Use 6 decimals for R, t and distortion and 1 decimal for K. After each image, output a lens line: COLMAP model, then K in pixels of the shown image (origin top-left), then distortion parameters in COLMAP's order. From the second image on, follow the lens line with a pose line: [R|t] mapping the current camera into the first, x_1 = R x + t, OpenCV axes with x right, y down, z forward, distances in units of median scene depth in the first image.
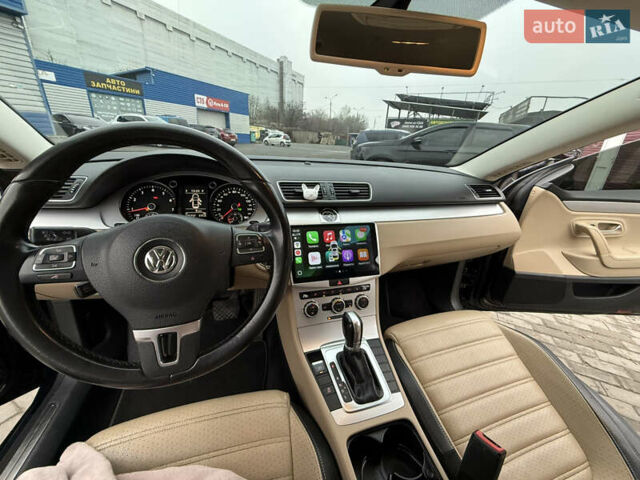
lens RADIAL K [[254.5, 0, 317.2], [0, 254.5, 239.5], [0, 0, 1]] dist [-0.001070, 0.001171]
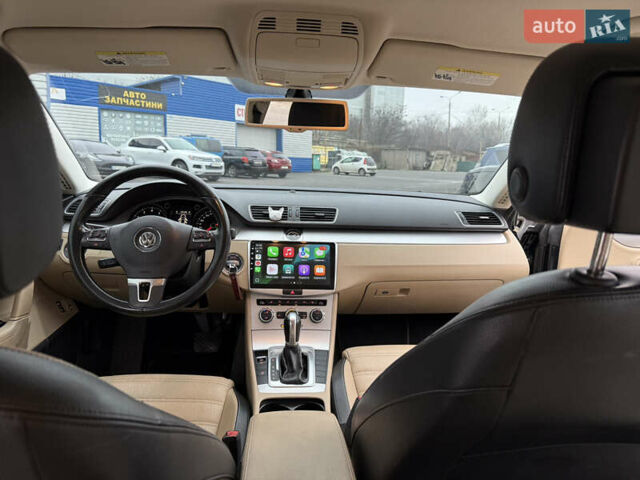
lens RADIAL K [[452.5, 0, 319.4], [0, 452.5, 241.9], [0, 0, 1]] dist [0.039908, -0.034581]
pose [[0.972985, 0.014662, -0.230401, 0.346105], [-0.061239, 0.978622, -0.196339, 0.177702], [0.222597, 0.205144, 0.953083, -0.473928]]
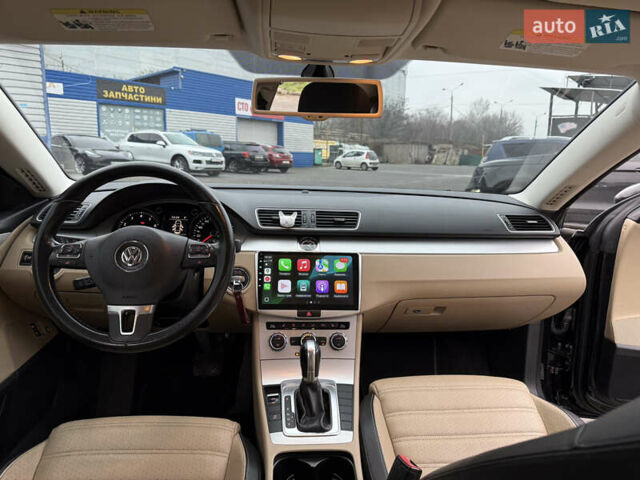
lens RADIAL K [[453.3, 0, 320.9], [0, 453.3, 243.5], [0, 0, 1]] dist [0.039521, -0.047339]
pose [[0.973144, 0.013114, -0.229825, 0.268477], [-0.056111, 0.981776, -0.181569, 0.114253], [0.223256, 0.189588, 0.956145, -0.325774]]
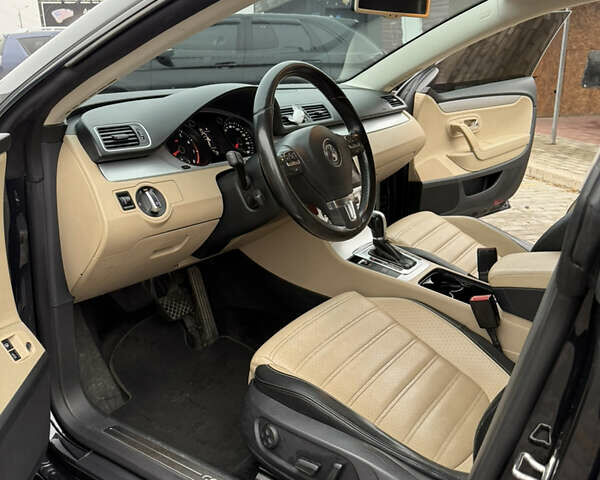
lens RADIAL K [[575.0, 0, 301.7], [0, 575.0, 242.4], [0, 0, 1]] dist [0.008831, 0.000000]
pose [[0.780877, -0.253461, 0.570954, -0.787834], [0.278557, 0.959369, 0.044915, 0.108039], [-0.559140, 0.123970, 0.819752, -0.448054]]
